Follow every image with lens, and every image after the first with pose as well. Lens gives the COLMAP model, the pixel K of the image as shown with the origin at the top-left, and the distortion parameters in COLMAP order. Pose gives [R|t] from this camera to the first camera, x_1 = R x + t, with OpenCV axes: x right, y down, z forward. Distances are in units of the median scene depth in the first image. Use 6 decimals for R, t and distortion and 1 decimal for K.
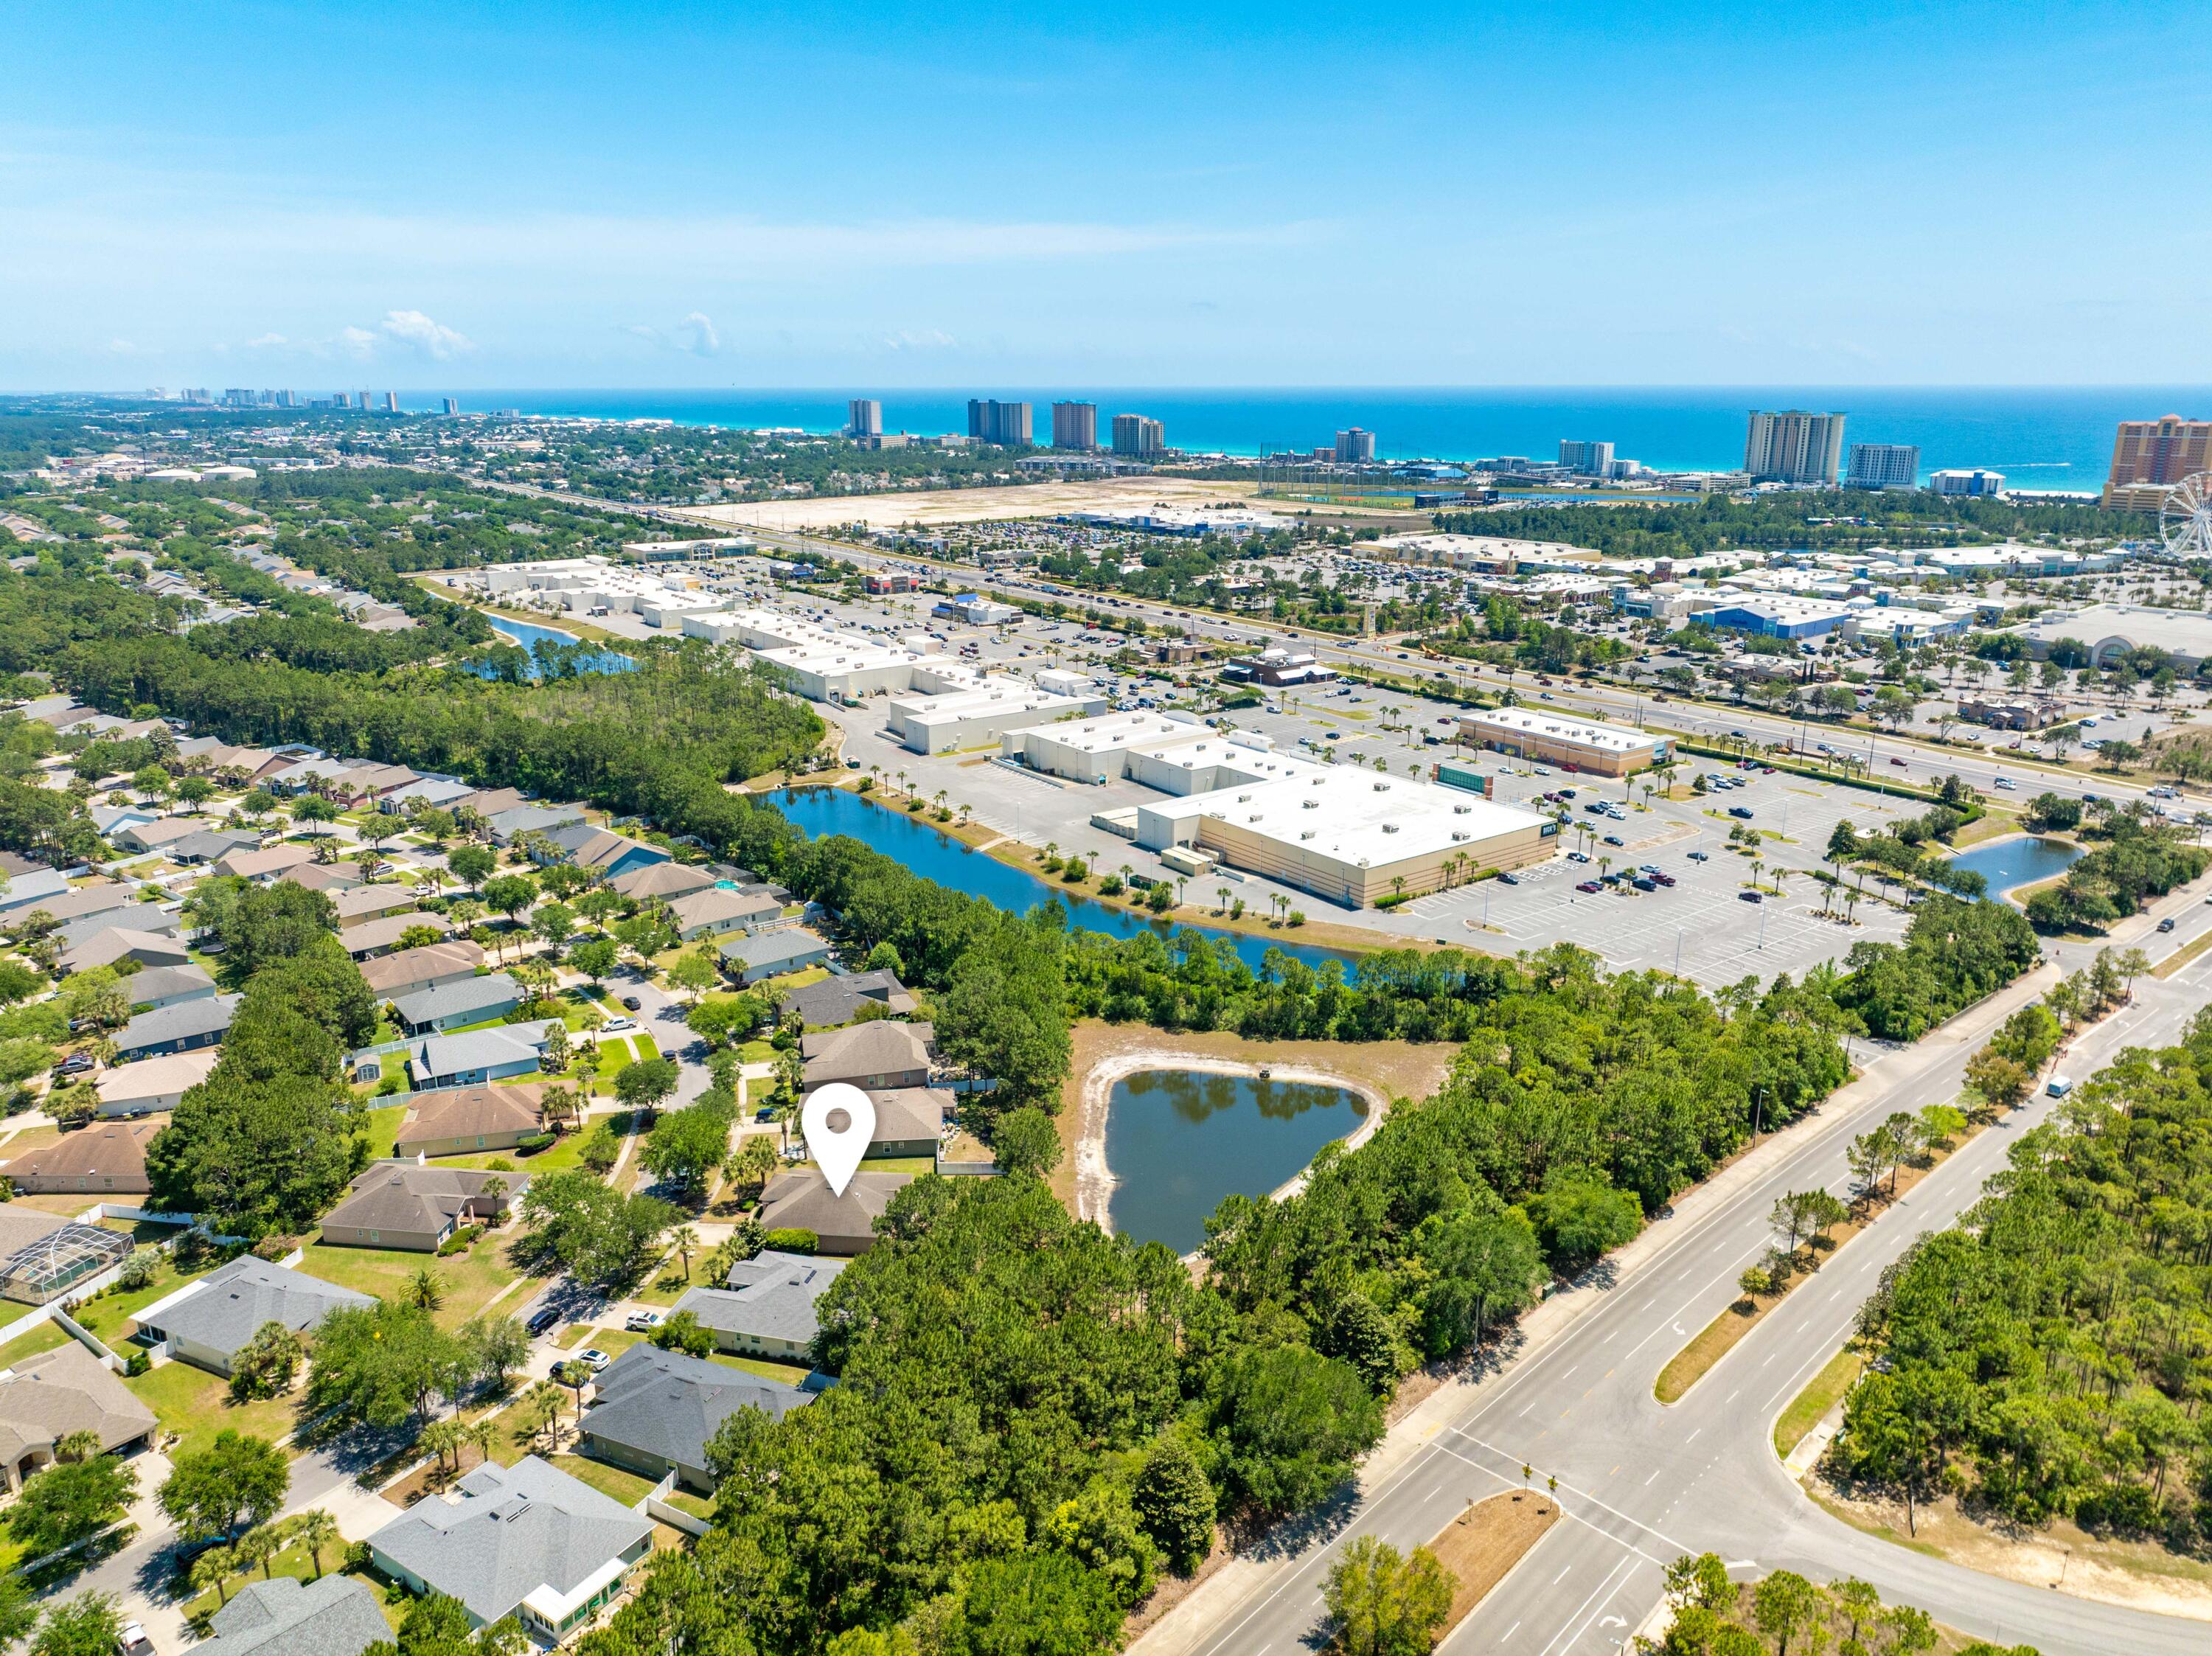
lens RADIAL K [[1551.1, 0, 1106.0], [0, 1551.1, 828.0], [0, 0, 1]] dist [0.004714, -0.005697]
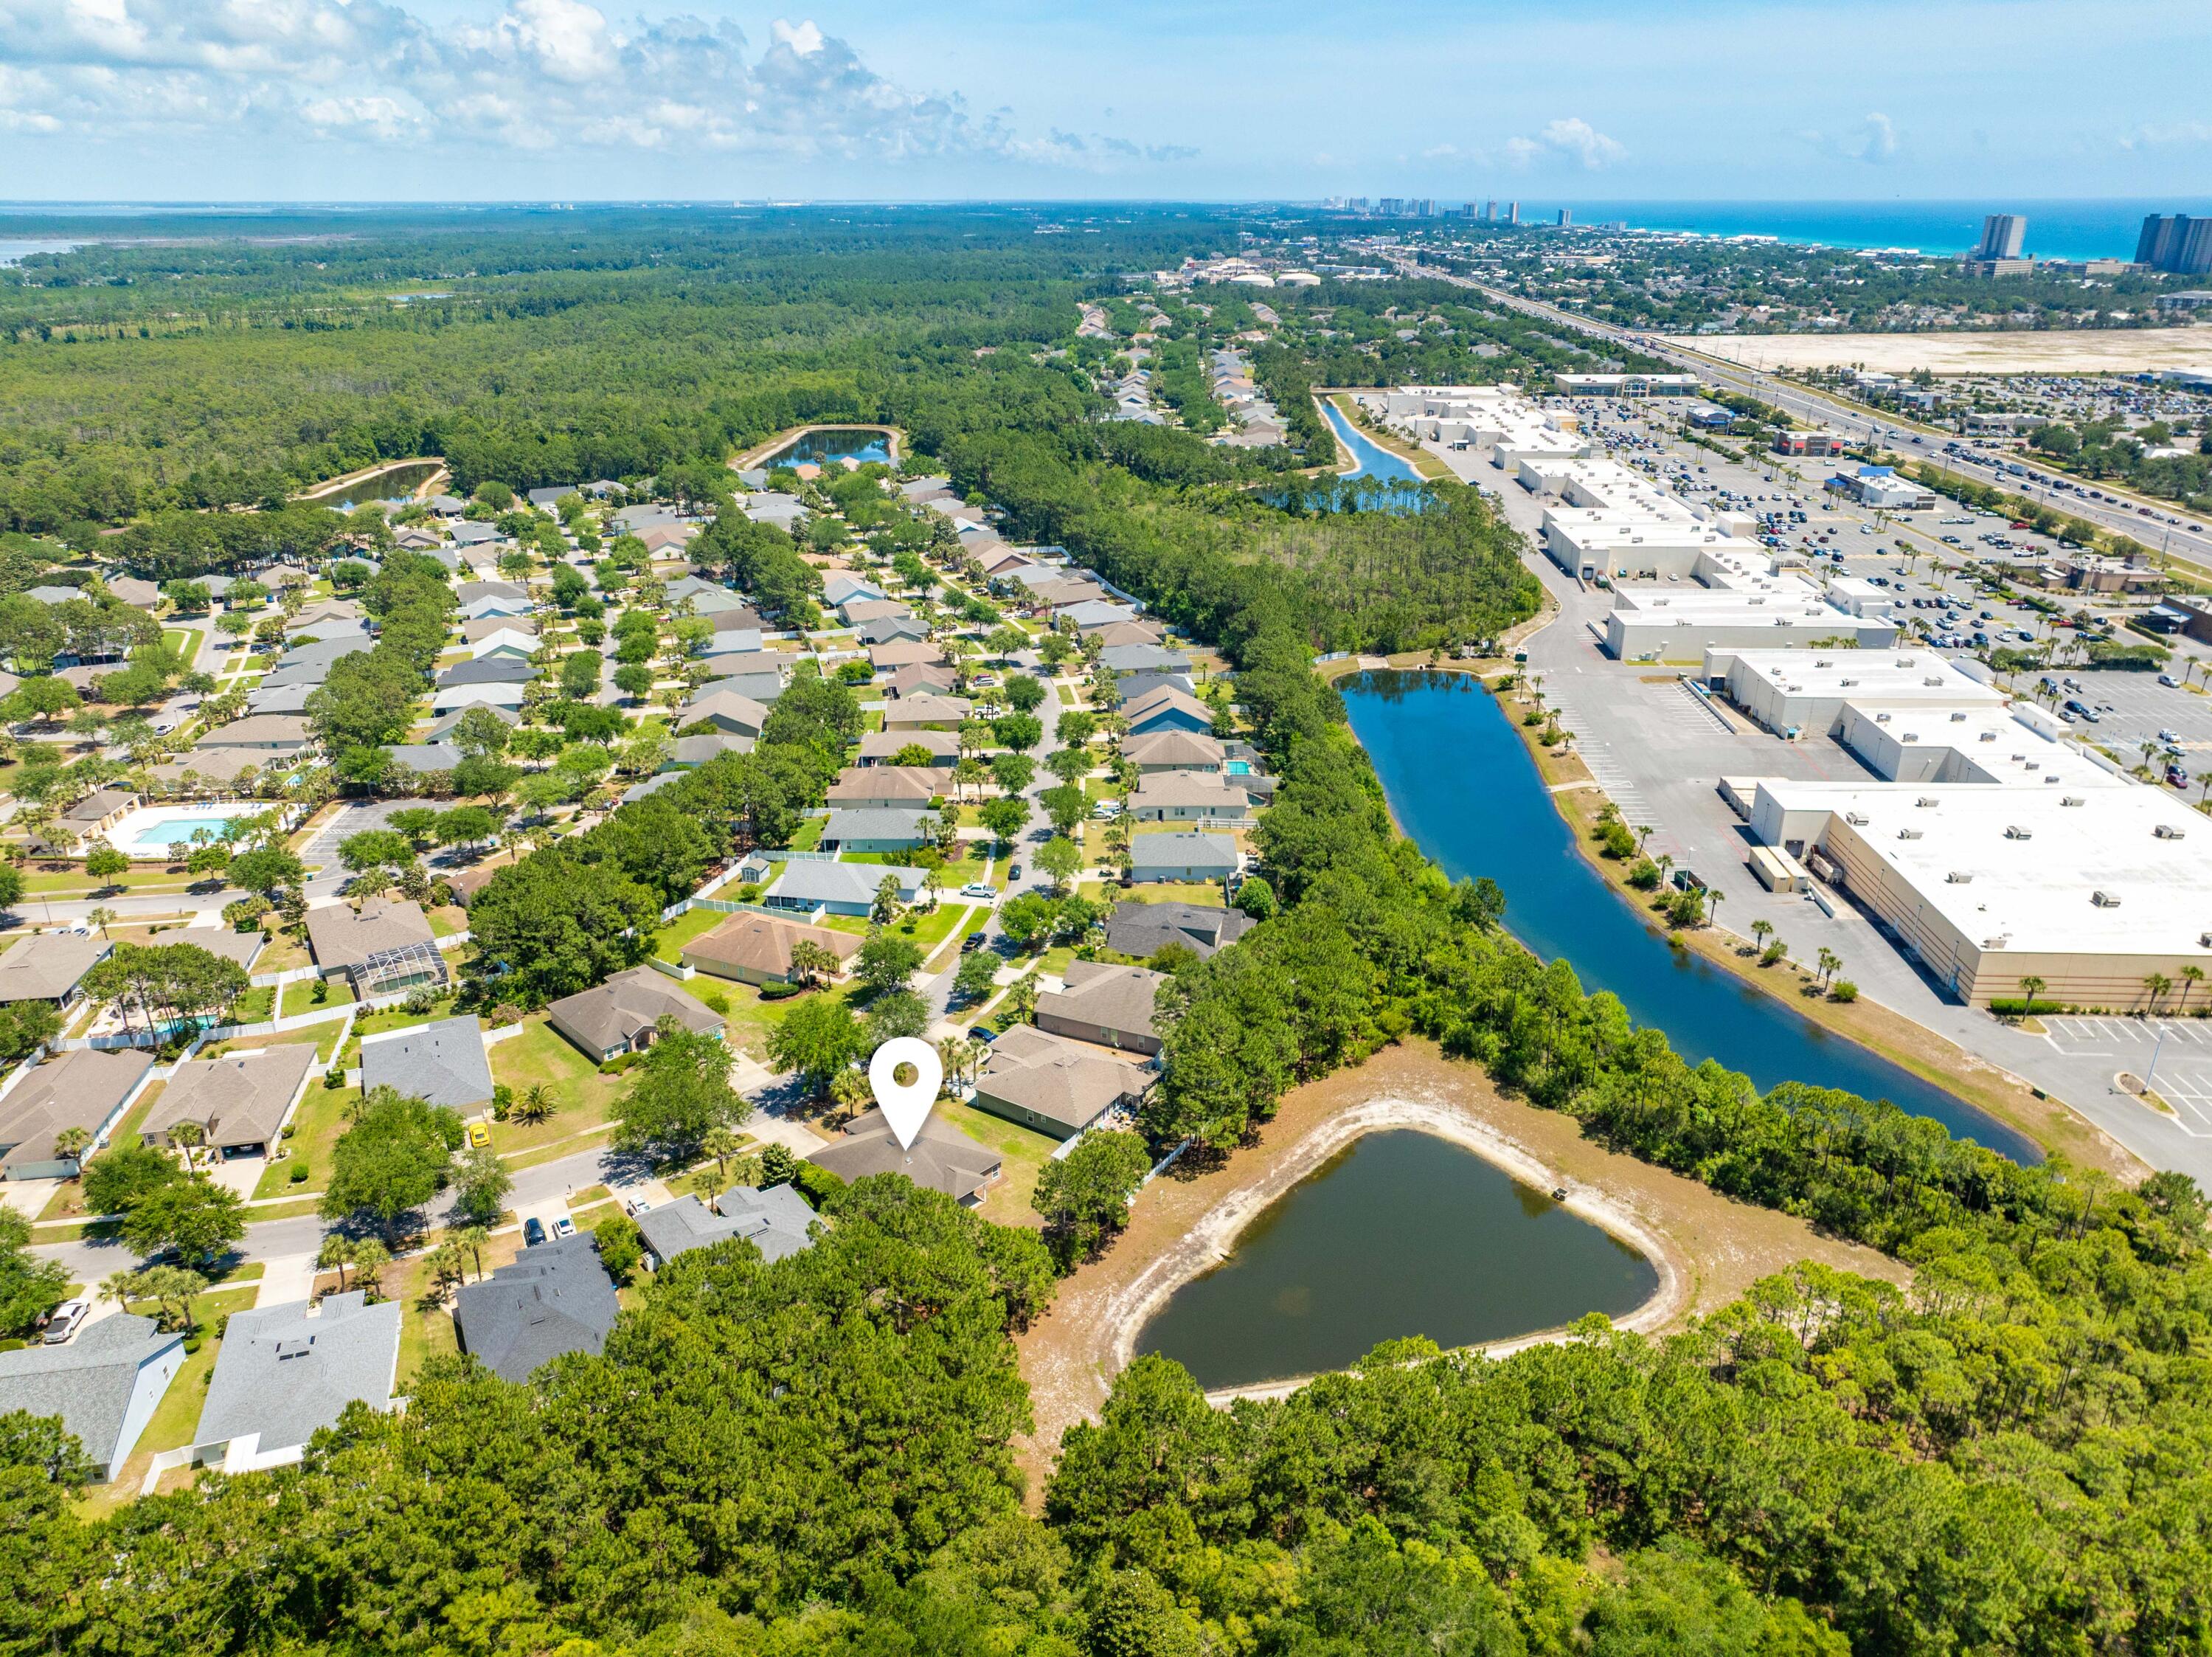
lens RADIAL K [[1556.9, 0, 1106.0], [0, 1556.9, 828.5], [0, 0, 1]] dist [-0.013039, 0.023930]
pose [[0.780546, 0.238453, -0.577830, 0.150219], [-0.174277, 0.970744, 0.165179, -0.042683], [0.600313, -0.028228, 0.799267, 0.142409]]
